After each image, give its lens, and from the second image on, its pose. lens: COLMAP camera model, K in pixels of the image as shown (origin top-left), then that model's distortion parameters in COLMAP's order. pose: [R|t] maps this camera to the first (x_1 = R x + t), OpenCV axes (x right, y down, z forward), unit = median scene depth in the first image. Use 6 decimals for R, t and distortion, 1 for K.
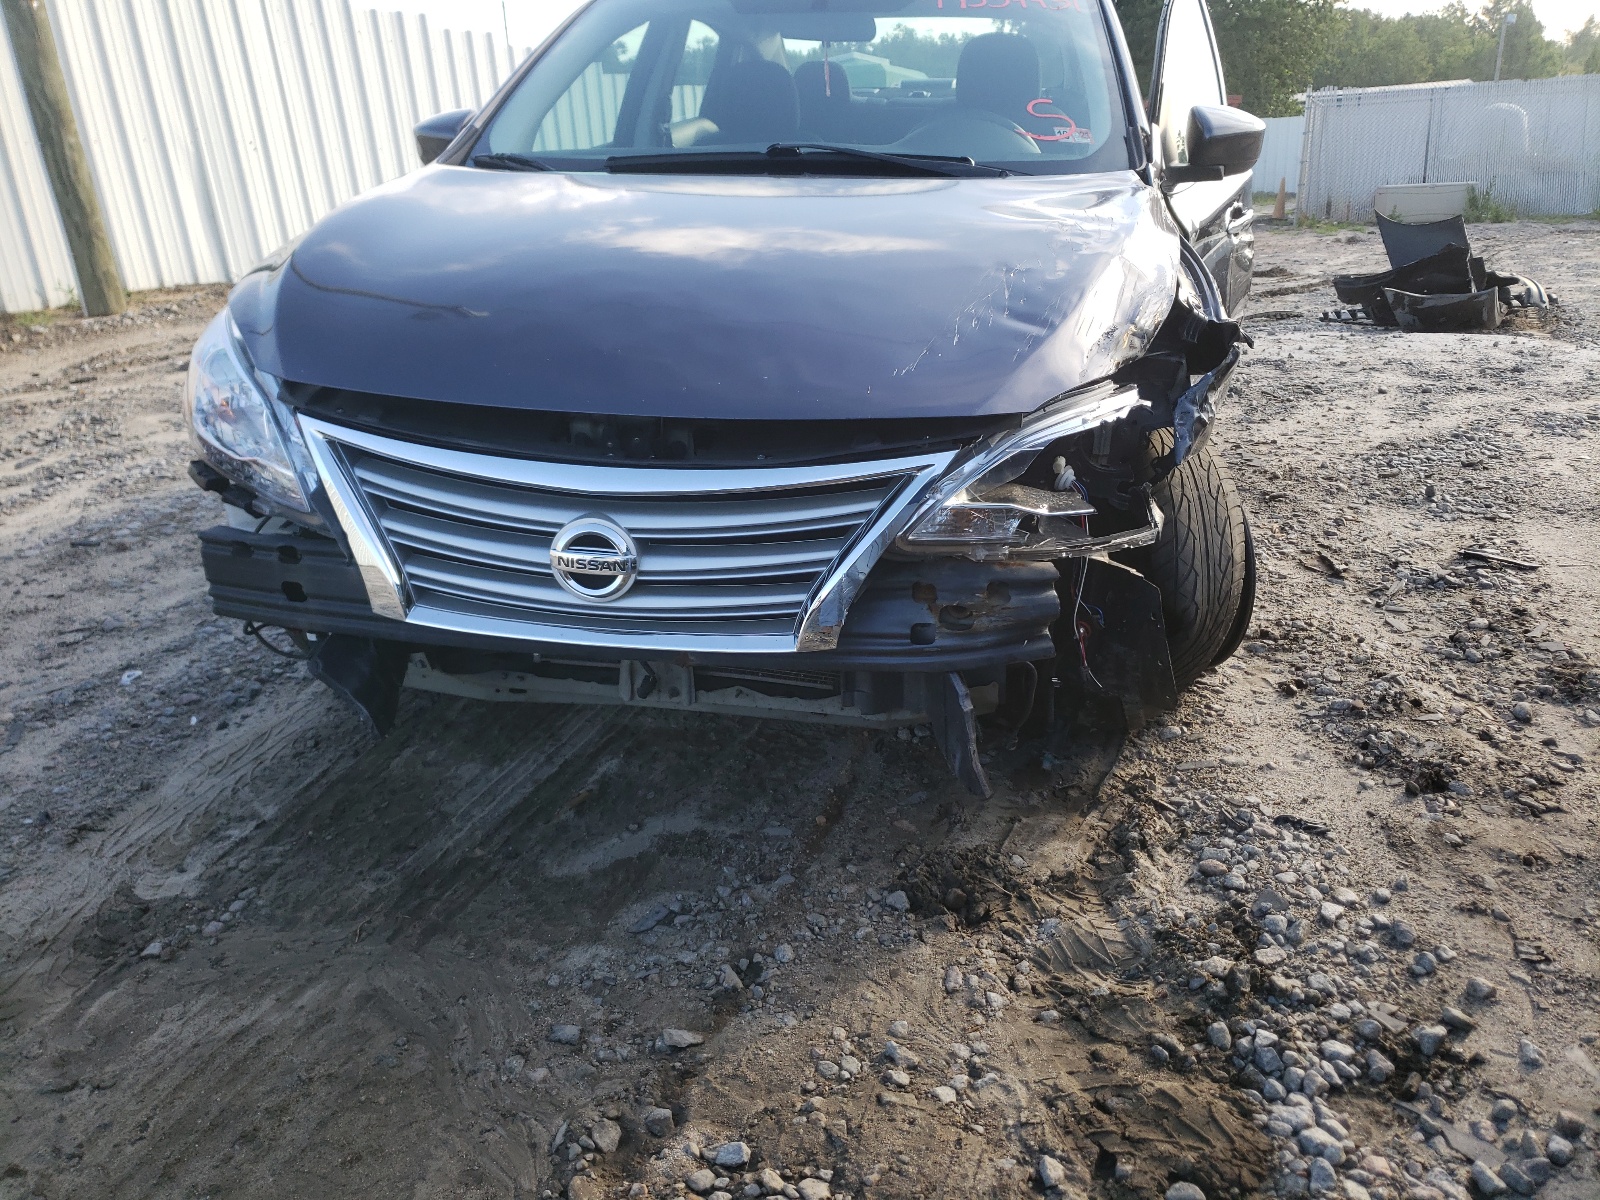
lens RADIAL K [[1211.5, 0, 803.9], [0, 1211.5, 604.6], [0, 0, 1]] dist [0.012364, 0.010814]
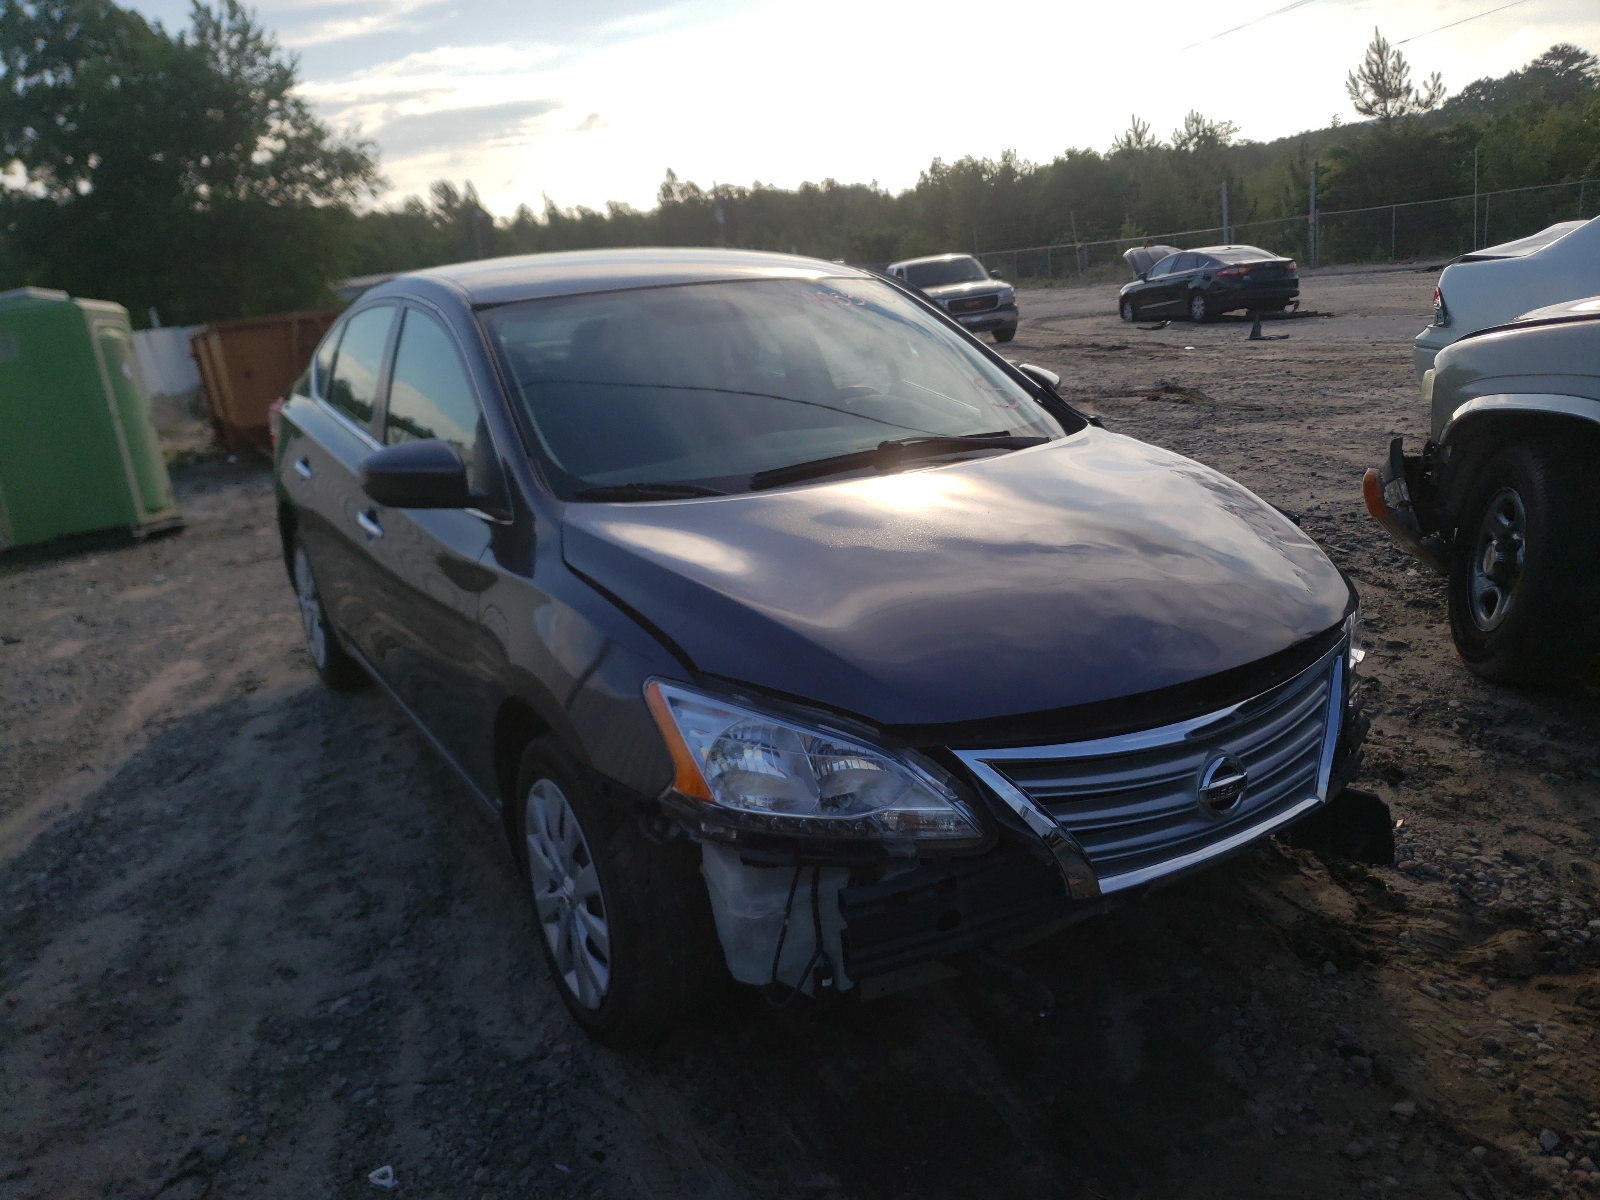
lens RADIAL K [[1217.9, 0, 799.8], [0, 1217.9, 671.4], [0, 0, 1]] dist [0.026390, 0.004741]
pose [[0.746054, -0.251612, 0.616518, -0.924022], [0.307659, 0.951363, 0.015966, -0.223769], [-0.590550, 0.177765, 0.787179, 0.185486]]
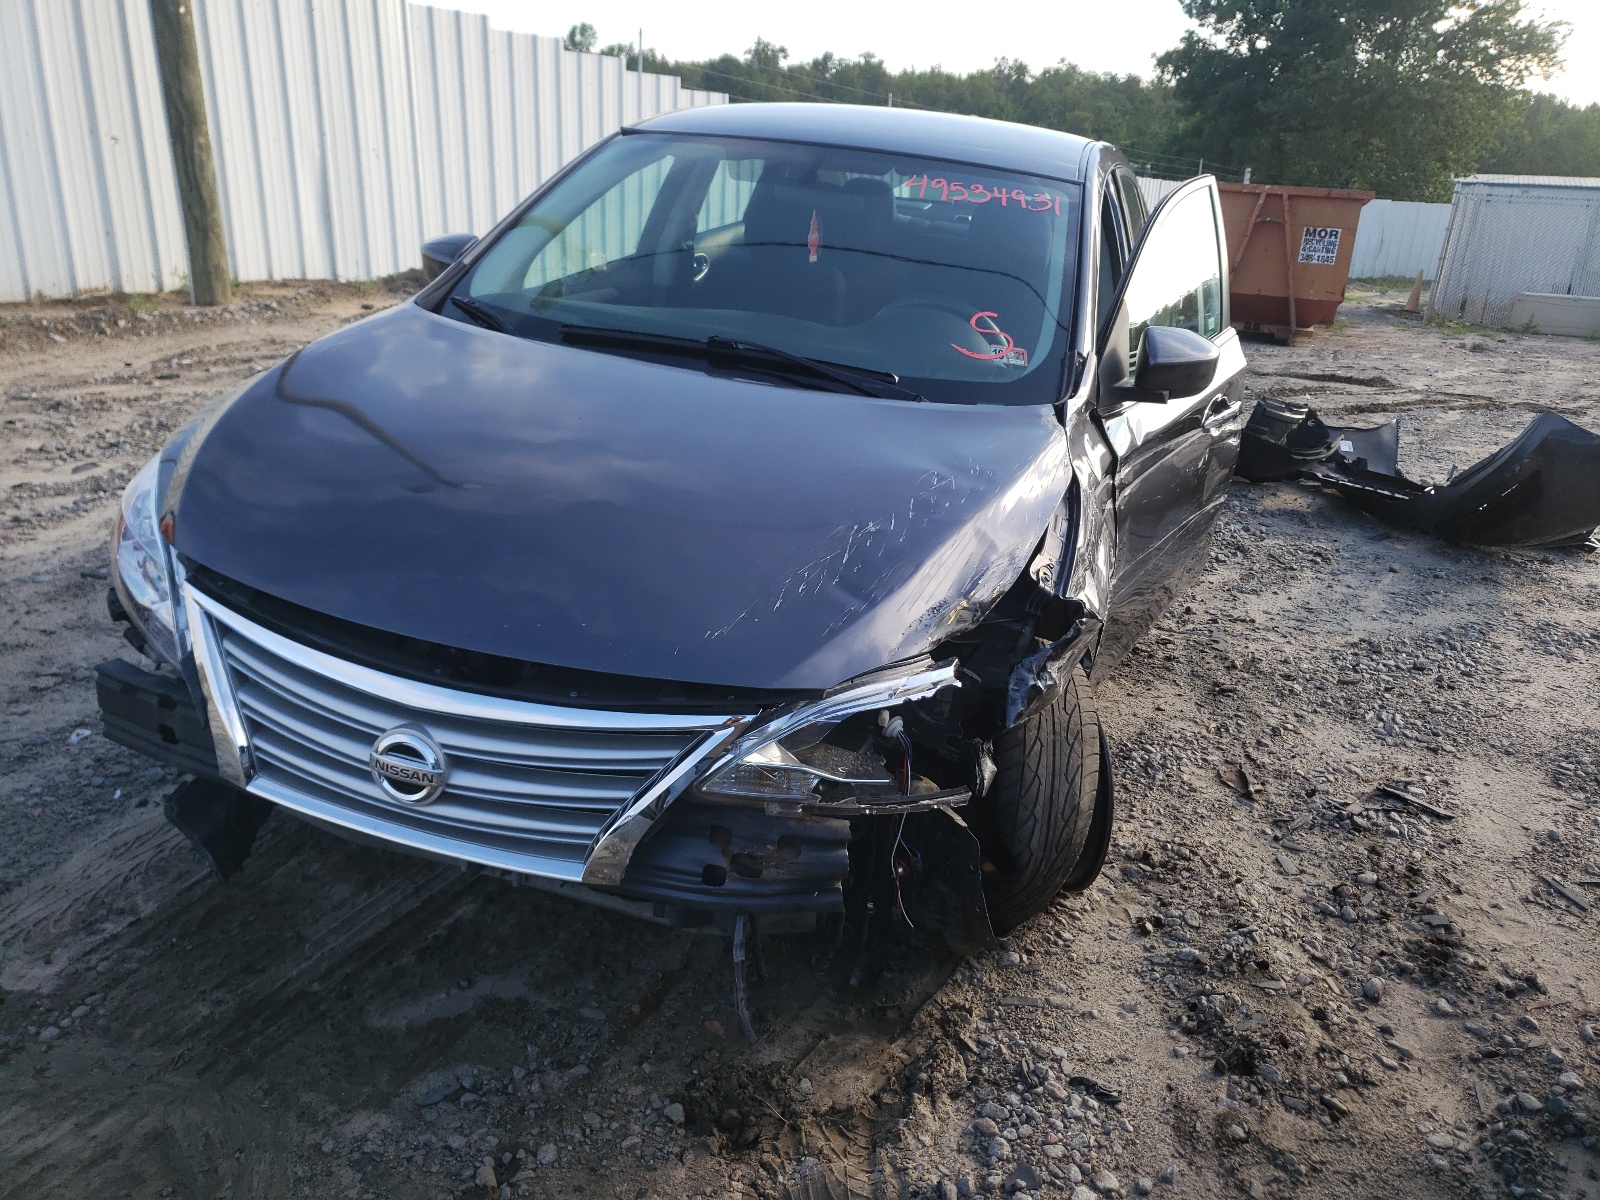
lens RADIAL K [[1217.2, 0, 800.0], [0, 1217.2, 600.0], [0, 0, 1]] dist [0.011737, 0.004541]
pose [[0.988074, 0.133816, -0.076184, 0.170665], [-0.134966, 0.990798, -0.010131, -0.162386], [0.074127, 0.020293, 0.997042, -0.037326]]
